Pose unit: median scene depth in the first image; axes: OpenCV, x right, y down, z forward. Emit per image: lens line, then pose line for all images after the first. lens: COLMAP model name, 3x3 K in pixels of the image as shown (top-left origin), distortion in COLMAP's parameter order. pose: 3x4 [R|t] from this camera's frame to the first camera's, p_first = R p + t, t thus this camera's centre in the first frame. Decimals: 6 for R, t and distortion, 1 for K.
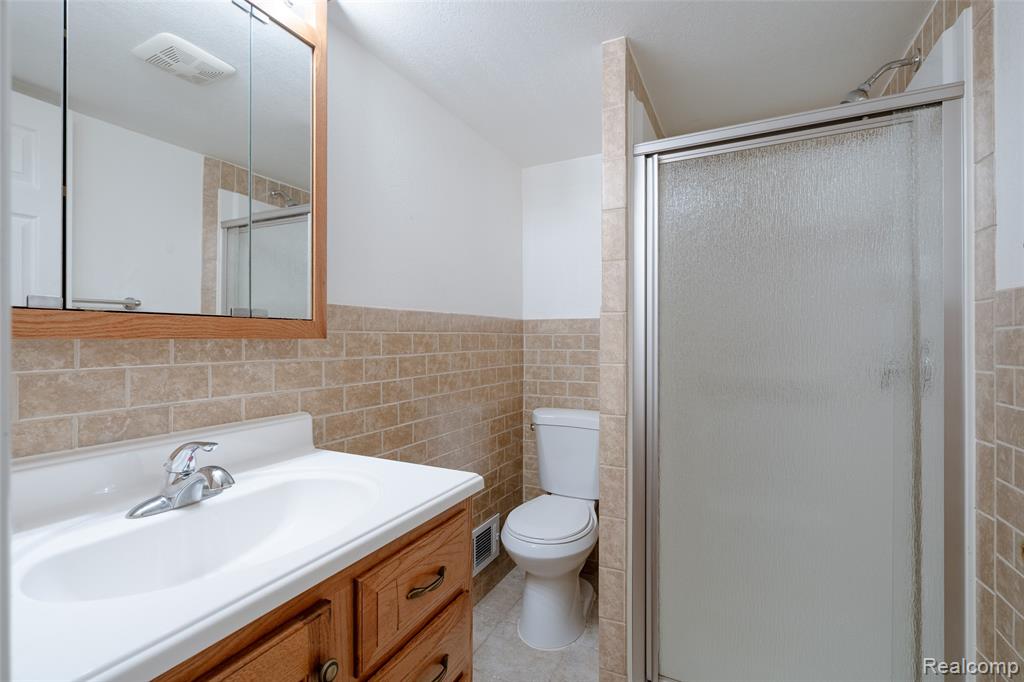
lens RADIAL K [[471.3, 0, 506.4], [0, 471.3, 338.9], [0, 0, 1]] dist [-0.003123, 0.004159]
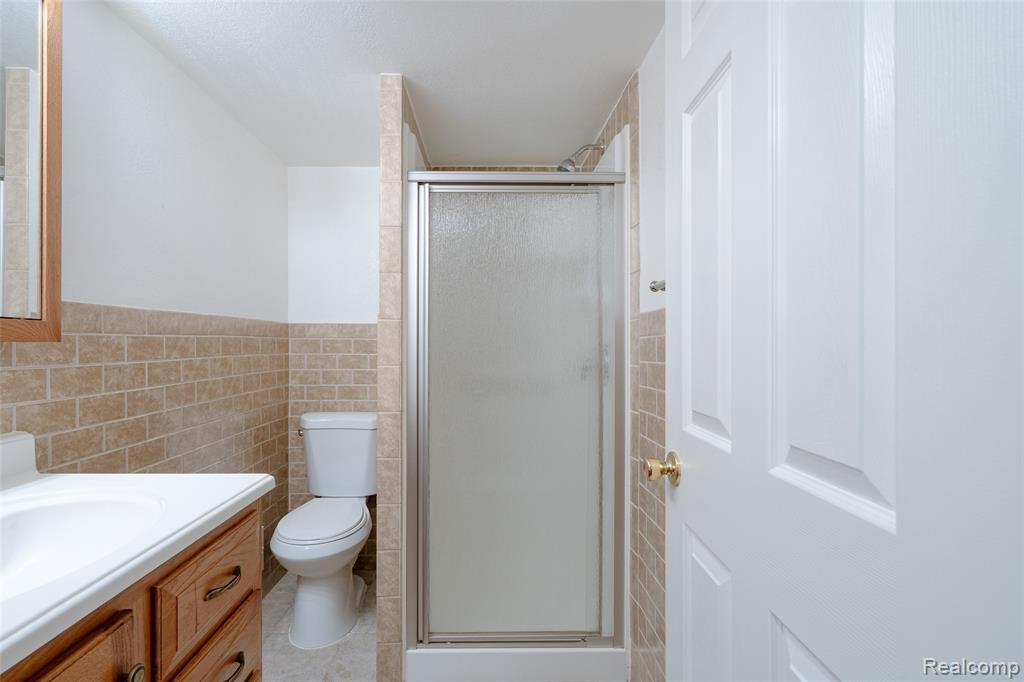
lens RADIAL K [[471.3, 0, 506.4], [0, 471.3, 338.9], [0, 0, 1]] dist [-0.003123, 0.004159]
pose [[0.873492, 0.008102, 0.486770, -0.077745], [-0.003557, 0.999941, -0.010260, -0.000126], [-0.486825, 0.007231, 0.873470, -0.108397]]
